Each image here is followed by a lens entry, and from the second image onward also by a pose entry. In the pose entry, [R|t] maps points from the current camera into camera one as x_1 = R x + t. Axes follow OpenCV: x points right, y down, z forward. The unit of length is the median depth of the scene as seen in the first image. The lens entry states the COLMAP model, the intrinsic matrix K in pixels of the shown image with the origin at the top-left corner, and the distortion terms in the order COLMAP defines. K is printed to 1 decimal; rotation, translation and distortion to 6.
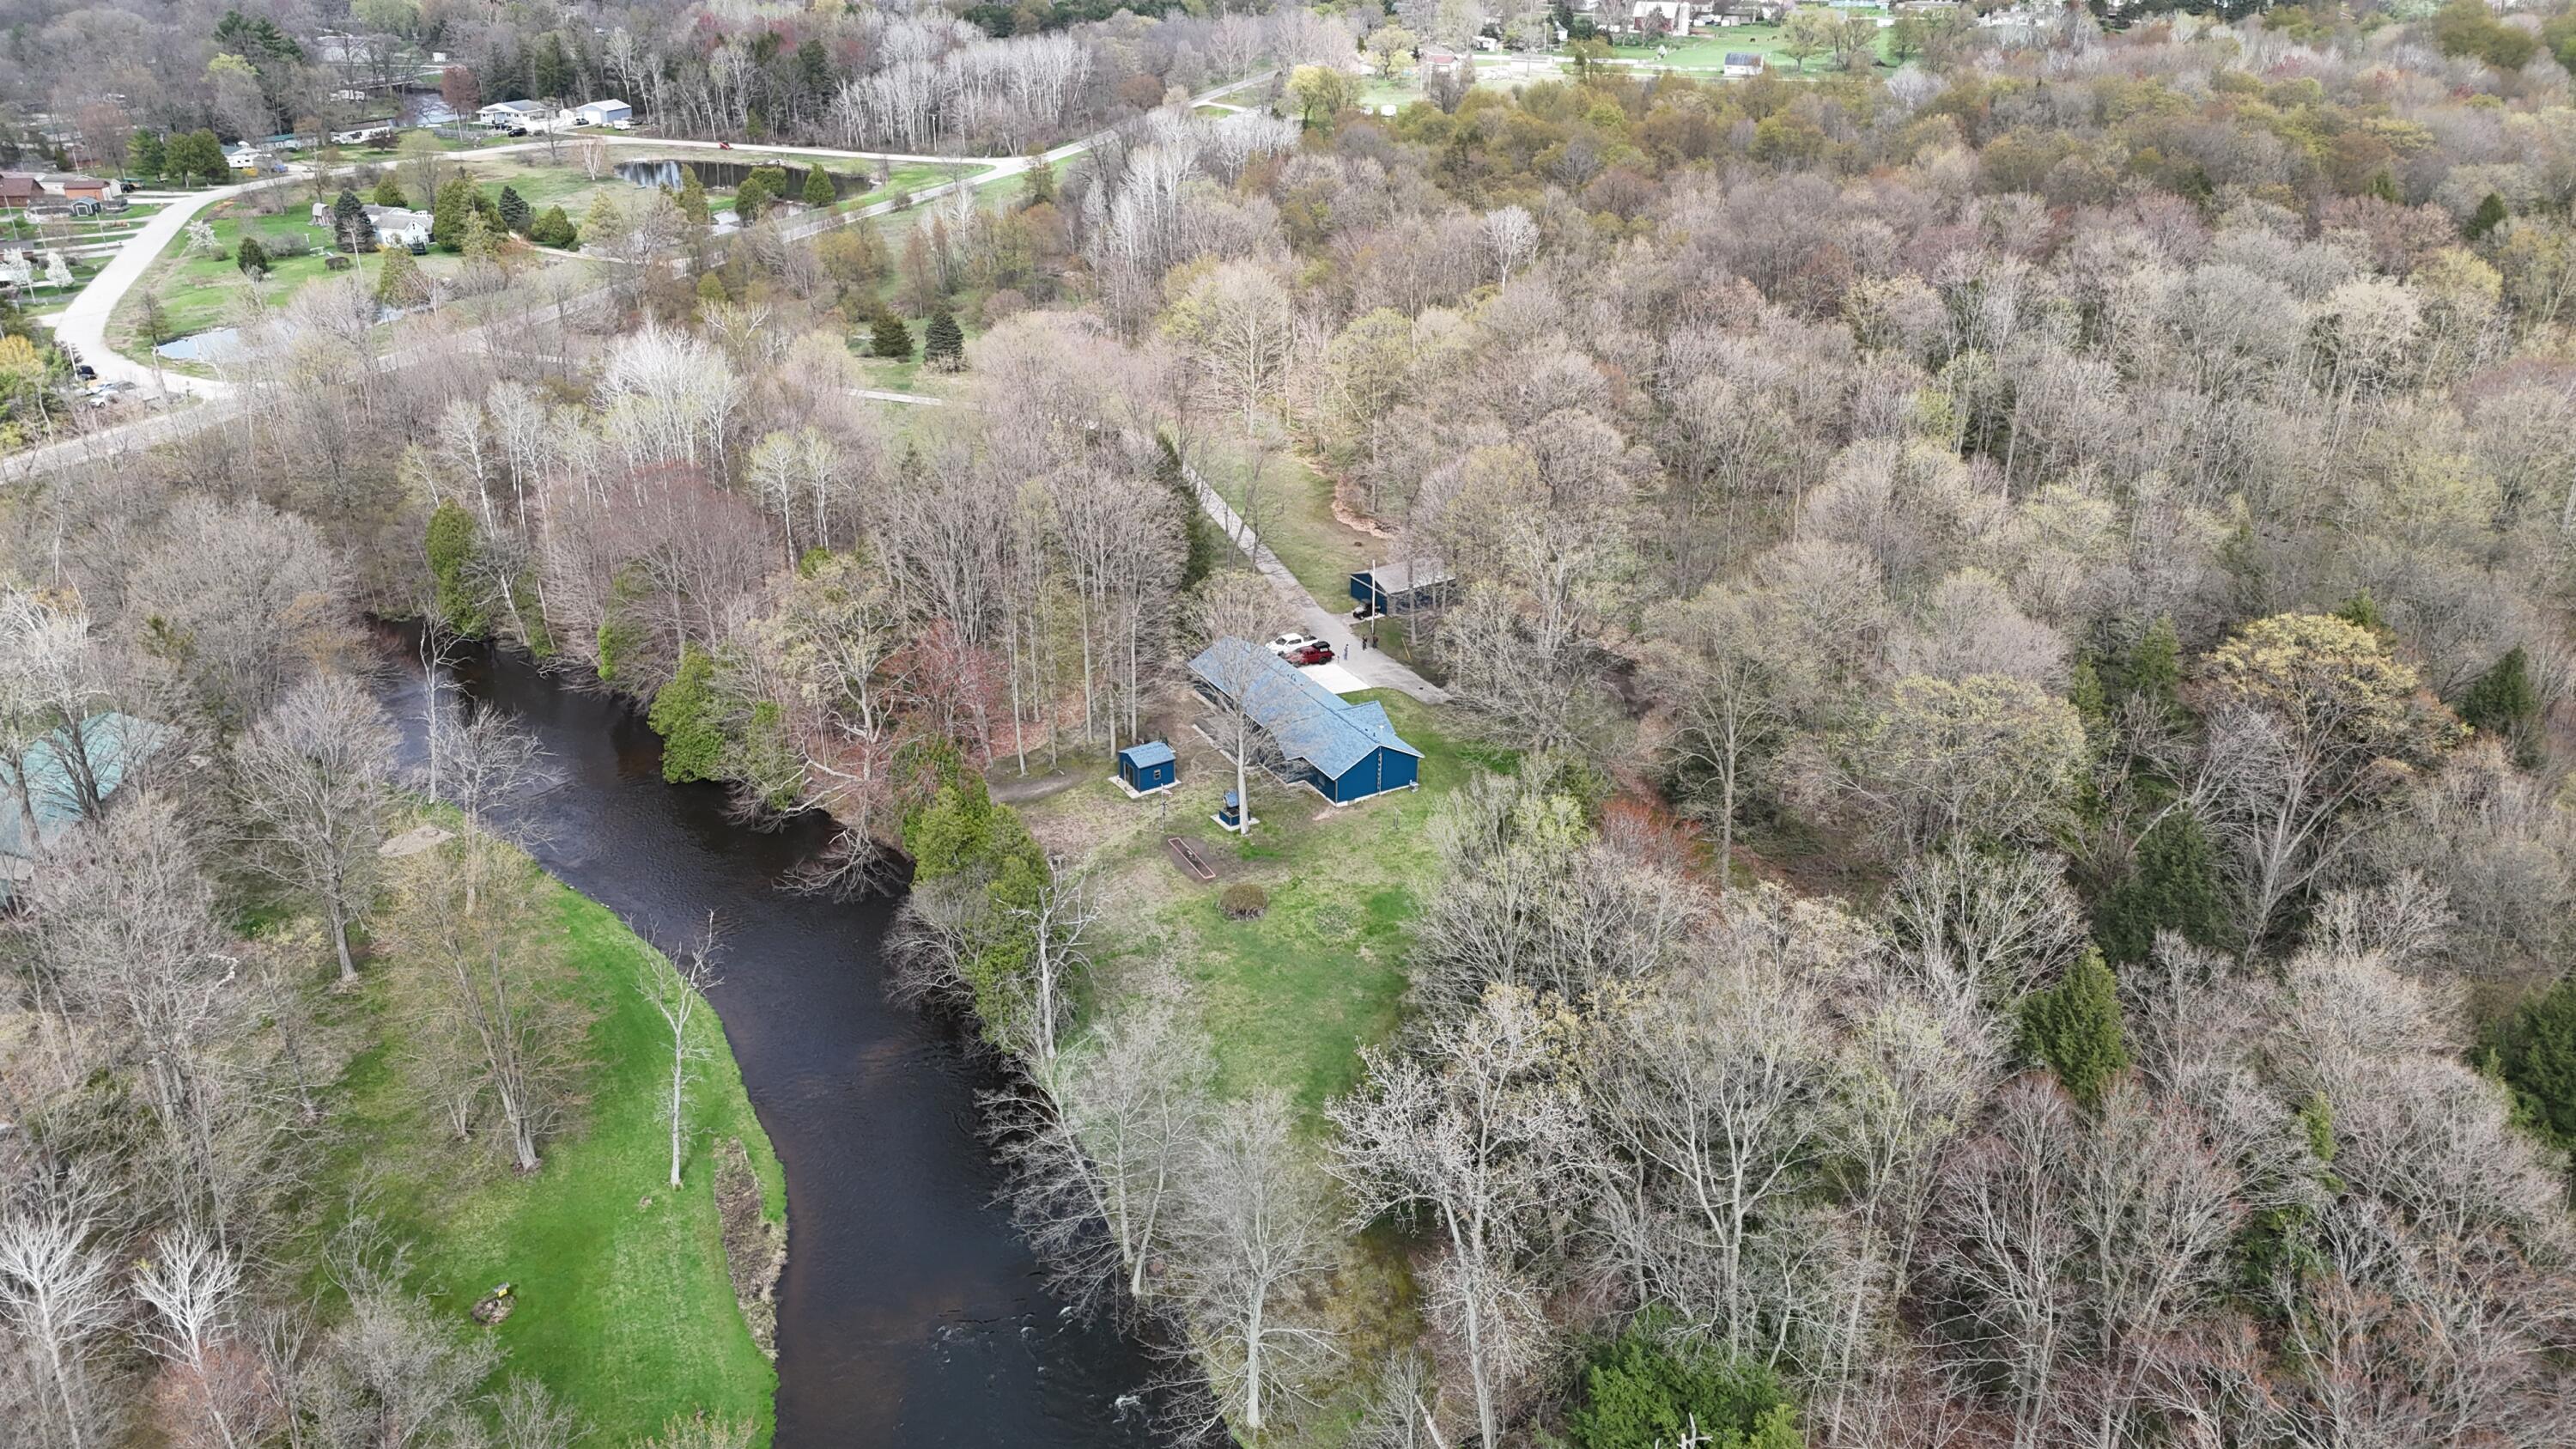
lens RADIAL K [[1900.7, 0, 1297.5], [0, 1900.7, 715.8], [0, 0, 1]] dist [0.033193, -0.003560]
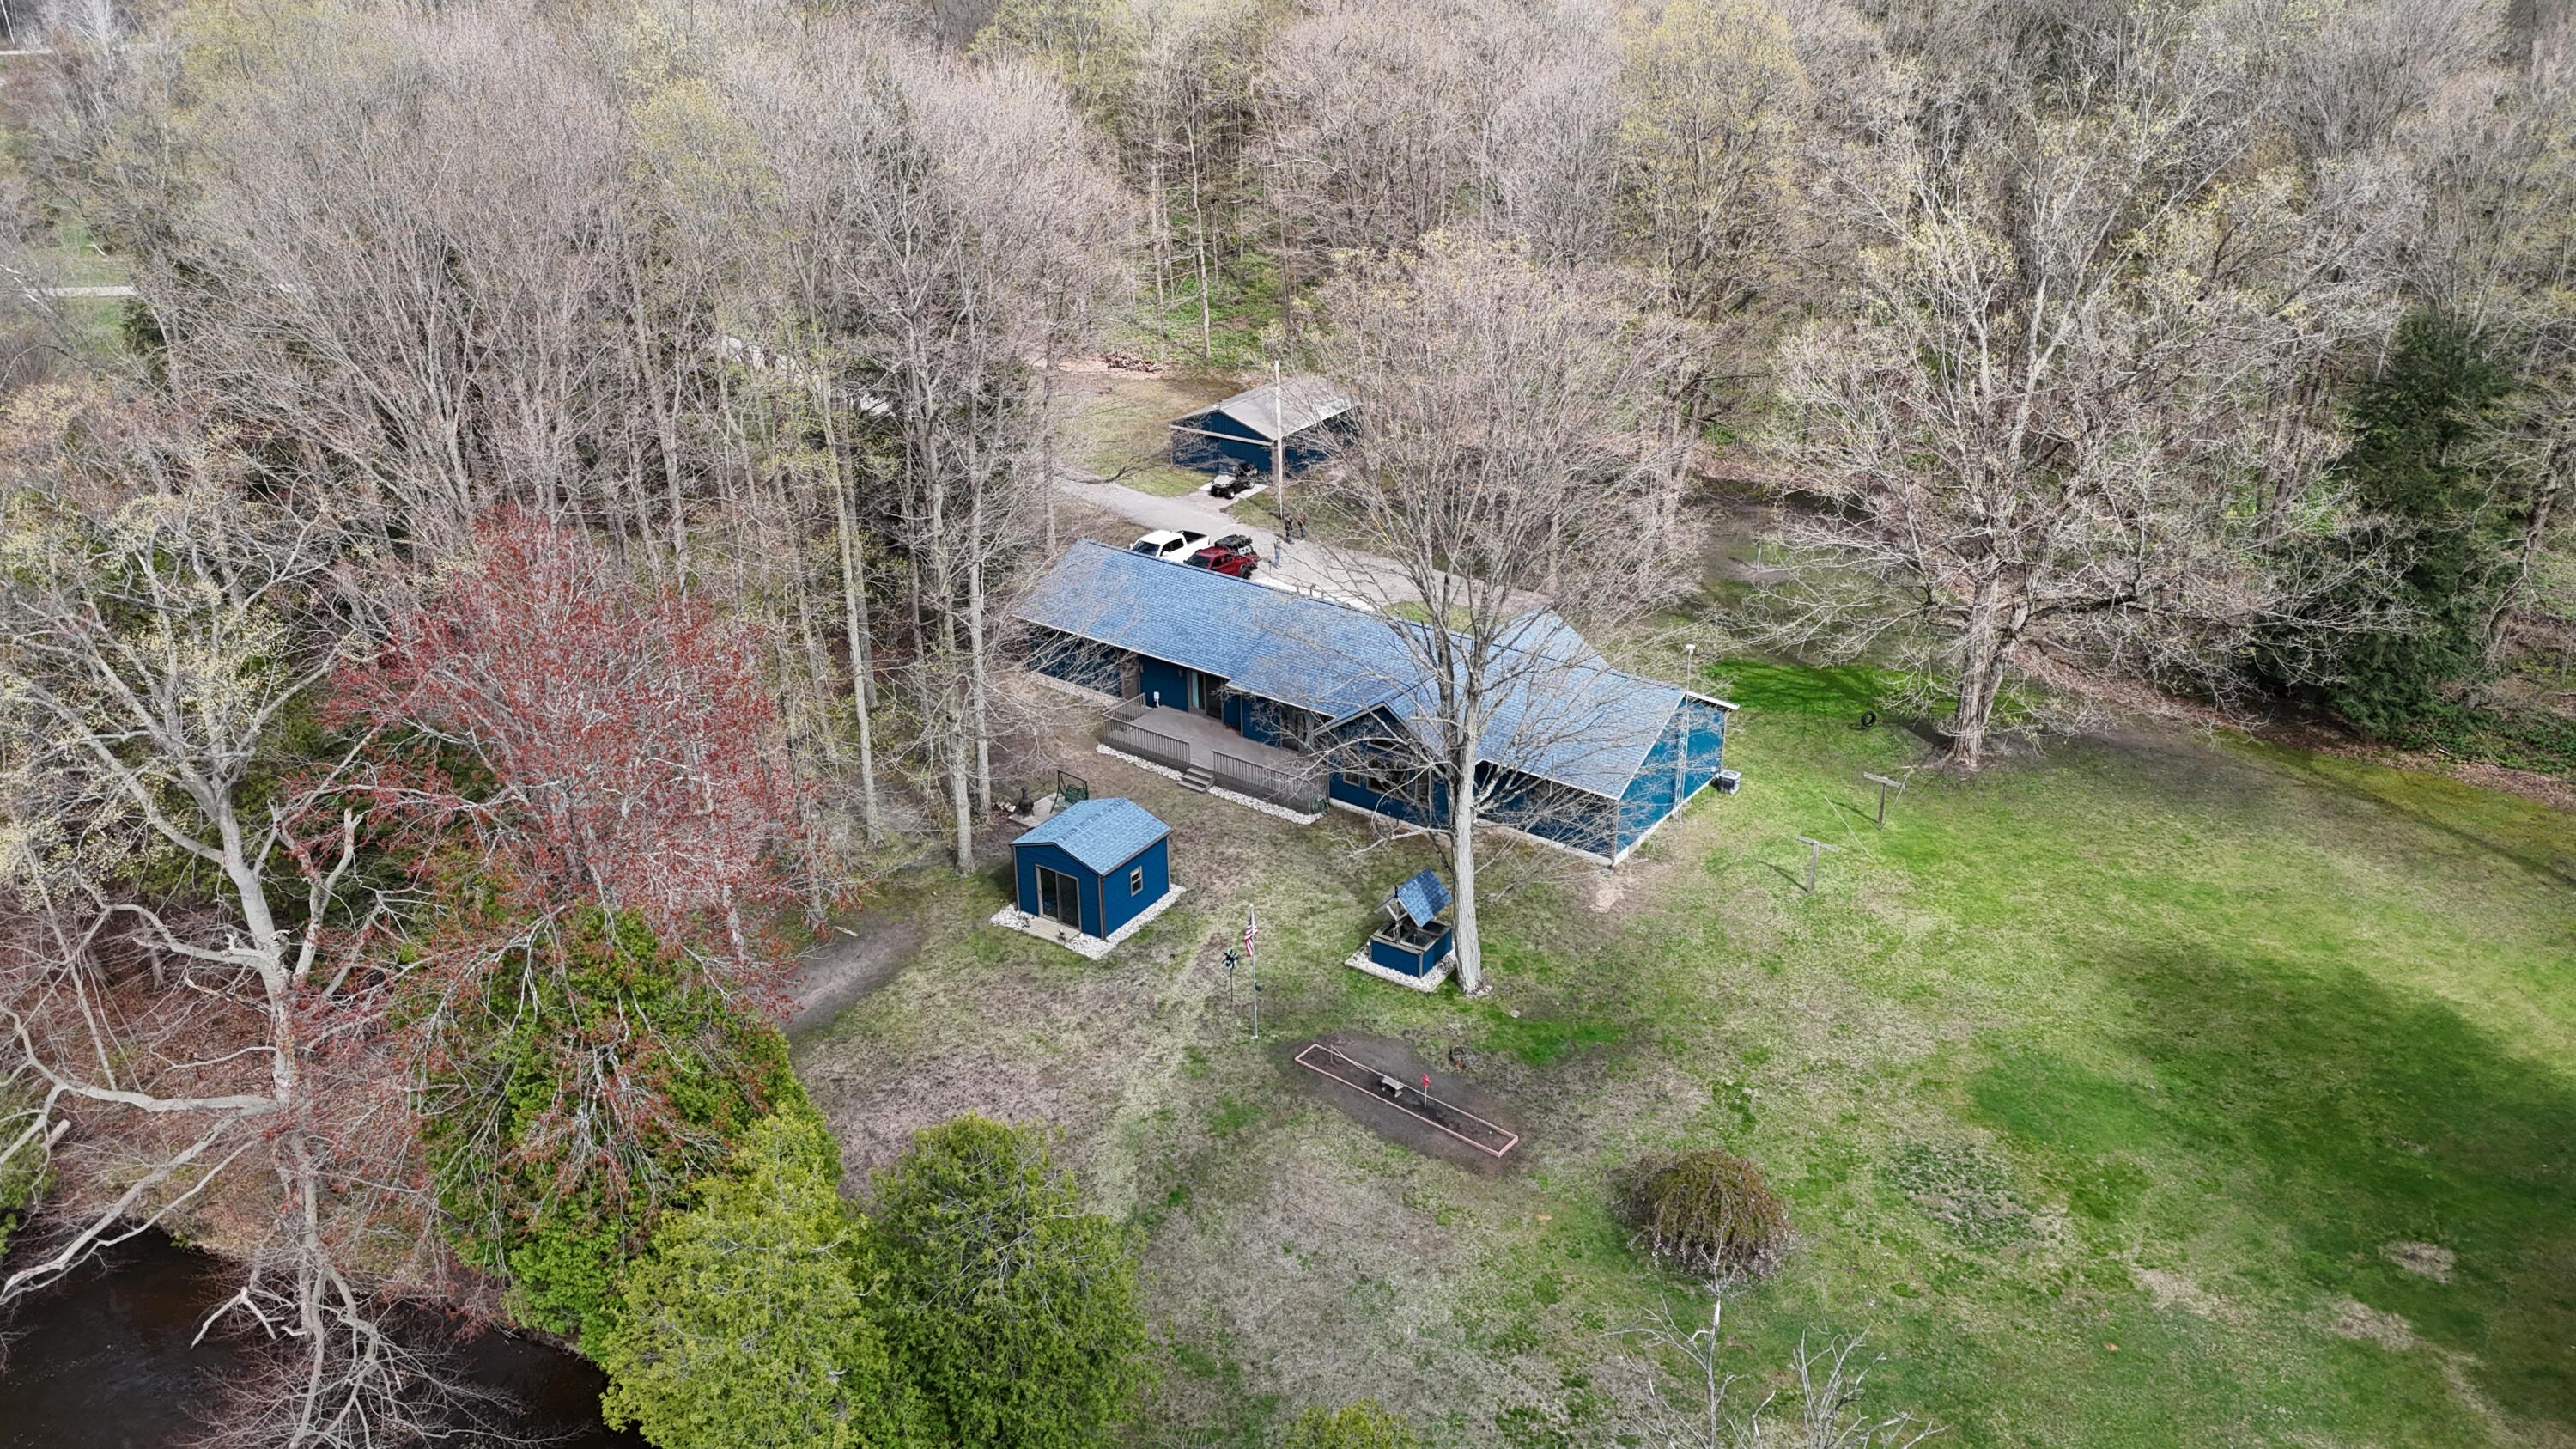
lens RADIAL K [[1900.7, 0, 1297.5], [0, 1900.7, 715.8], [0, 0, 1]] dist [0.033193, -0.003560]
pose [[0.922750, -0.183264, 0.339038, -0.169986], [0.184571, 0.982401, 0.028687, -0.006191], [-0.338329, 0.036106, 0.940335, 0.651640]]
